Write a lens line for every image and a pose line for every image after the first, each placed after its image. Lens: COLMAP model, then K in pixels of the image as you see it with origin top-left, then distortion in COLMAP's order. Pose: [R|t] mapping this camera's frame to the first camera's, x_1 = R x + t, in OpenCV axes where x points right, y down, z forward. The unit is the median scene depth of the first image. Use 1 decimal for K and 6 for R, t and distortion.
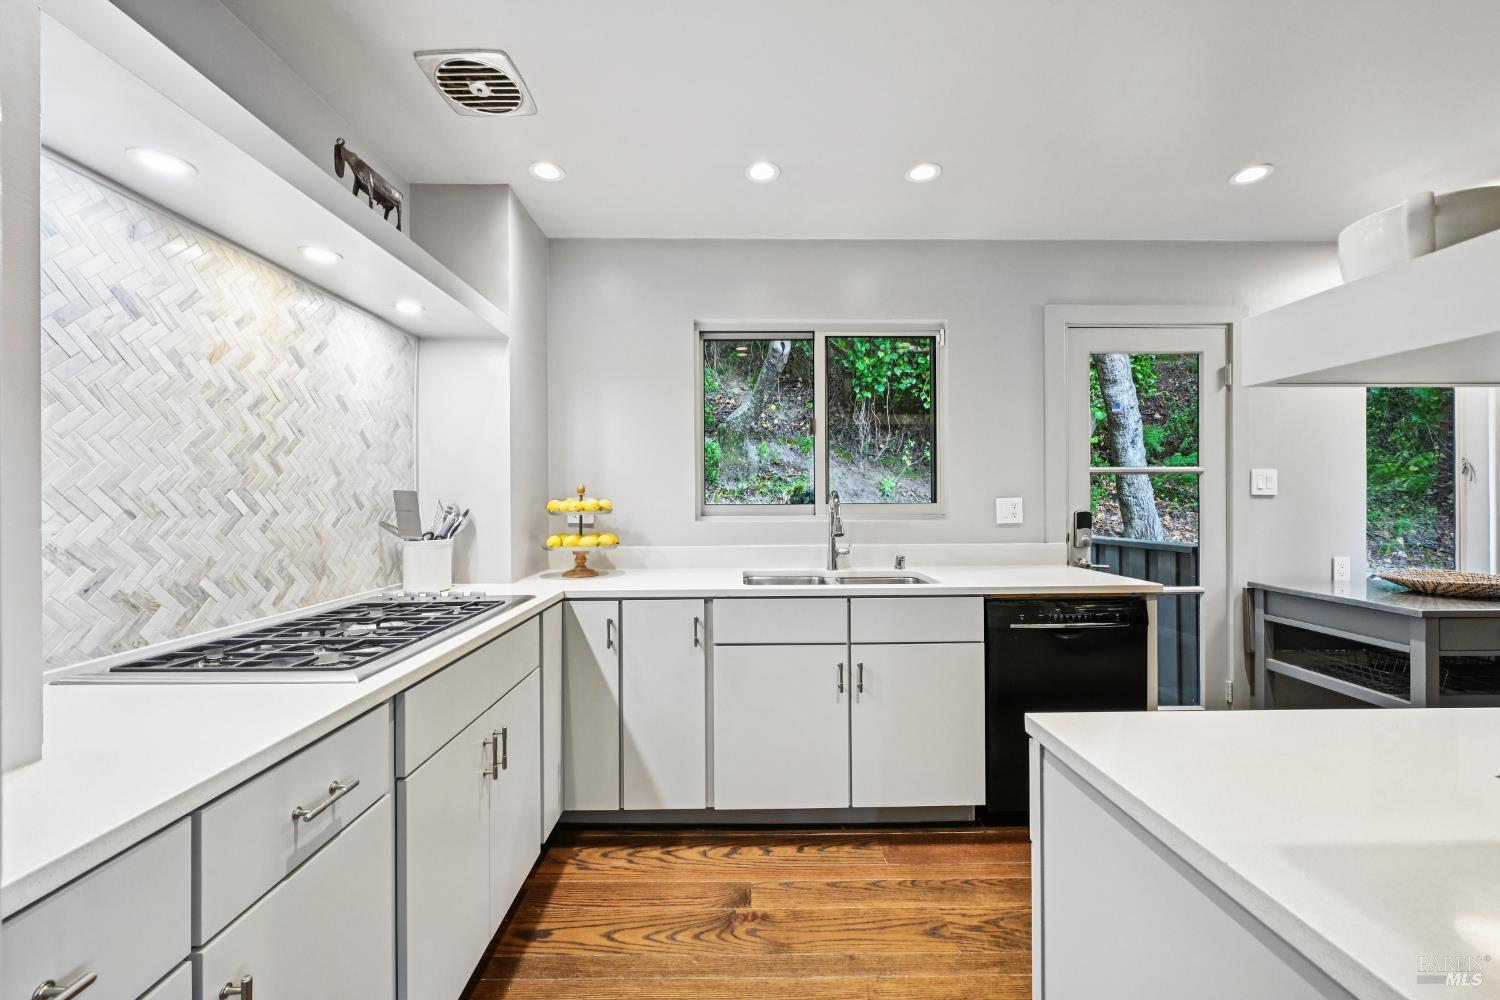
lens RADIAL K [[591.1, 0, 746.8], [0, 591.1, 499.9], [0, 0, 1]] dist [-0.000105, -0.000083]
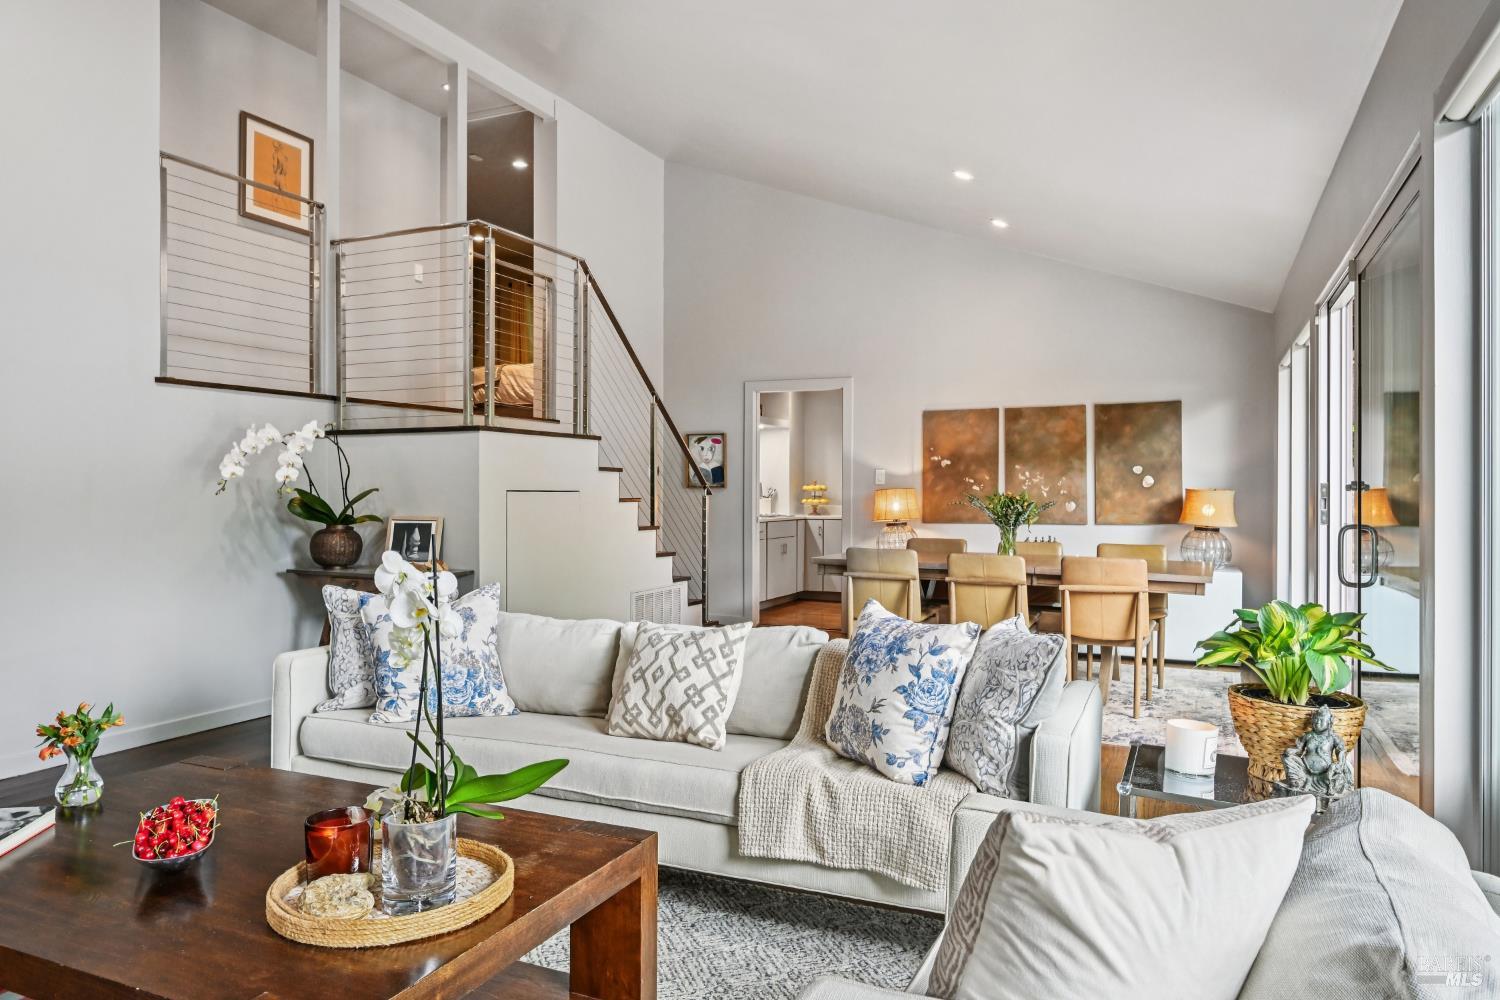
lens RADIAL K [[1000.5, 0, 751.1], [0, 1000.5, 495.1], [0, 0, 1]] dist [-0.003332, -0.000299]
pose [[0.903945, 0.011059, -0.427507, 2.294970], [-0.010149, 0.999939, 0.004408, 0.043095], [0.427529, 0.000354, 0.904001, -5.283505]]
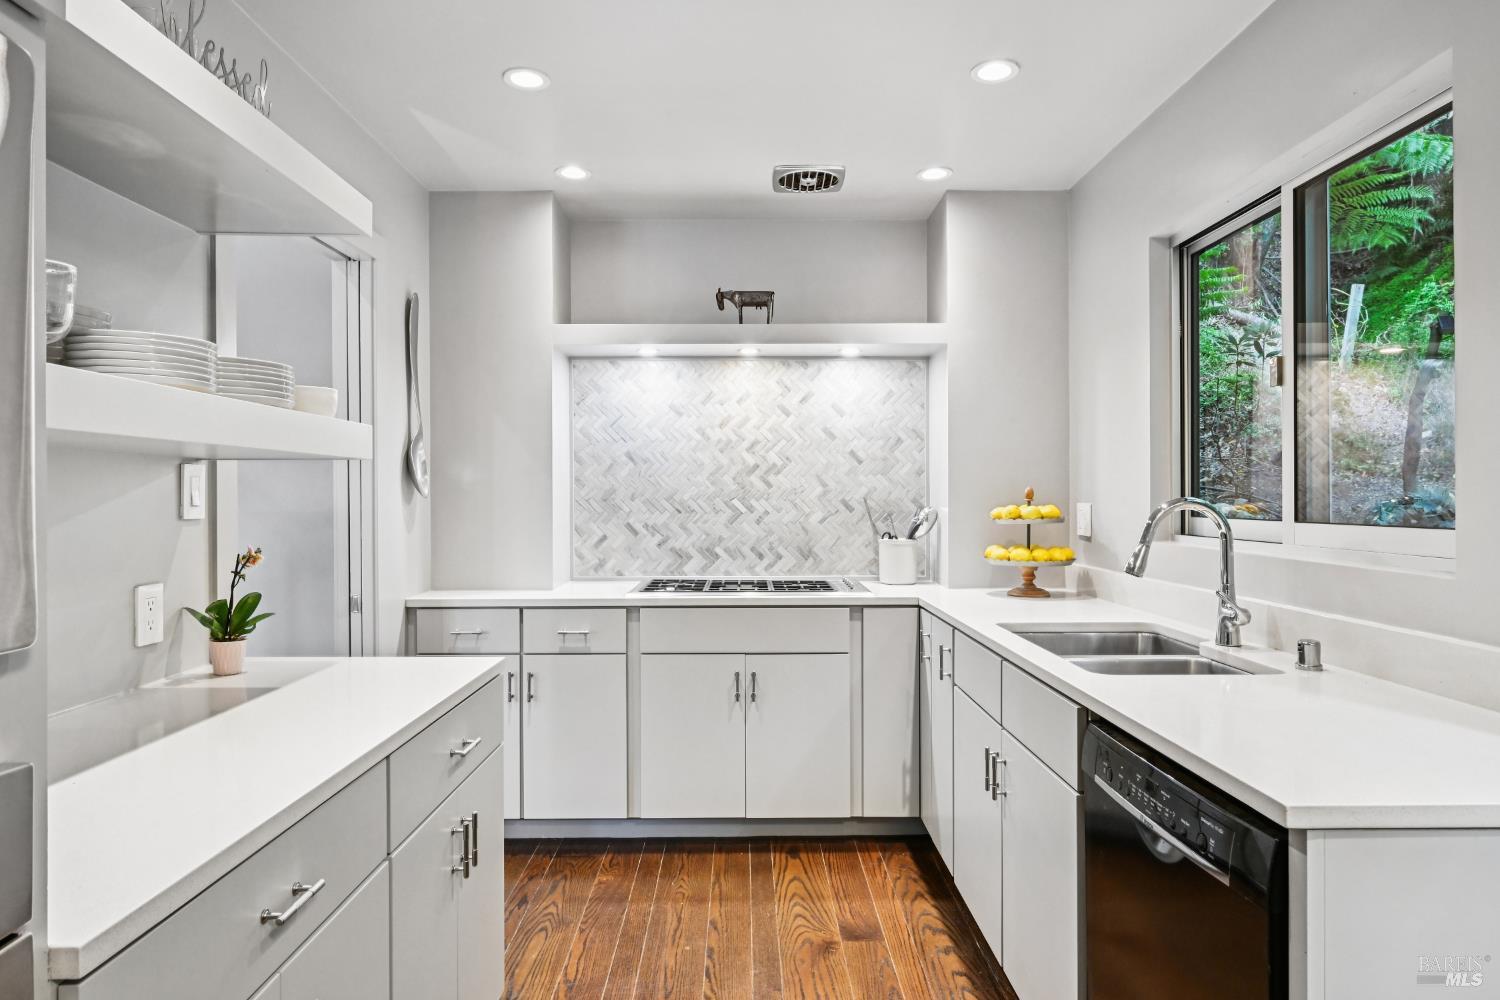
lens RADIAL K [[899.9, 0, 750.3], [0, 899.9, 501.2], [0, 0, 1]] dist [0.000030, -0.000052]
pose [[-0.007701, 0.010645, -0.999914, 1.594349], [0.000380, 0.999943, 0.010643, -0.032983], [0.999970, -0.000298, -0.007704, 0.954067]]
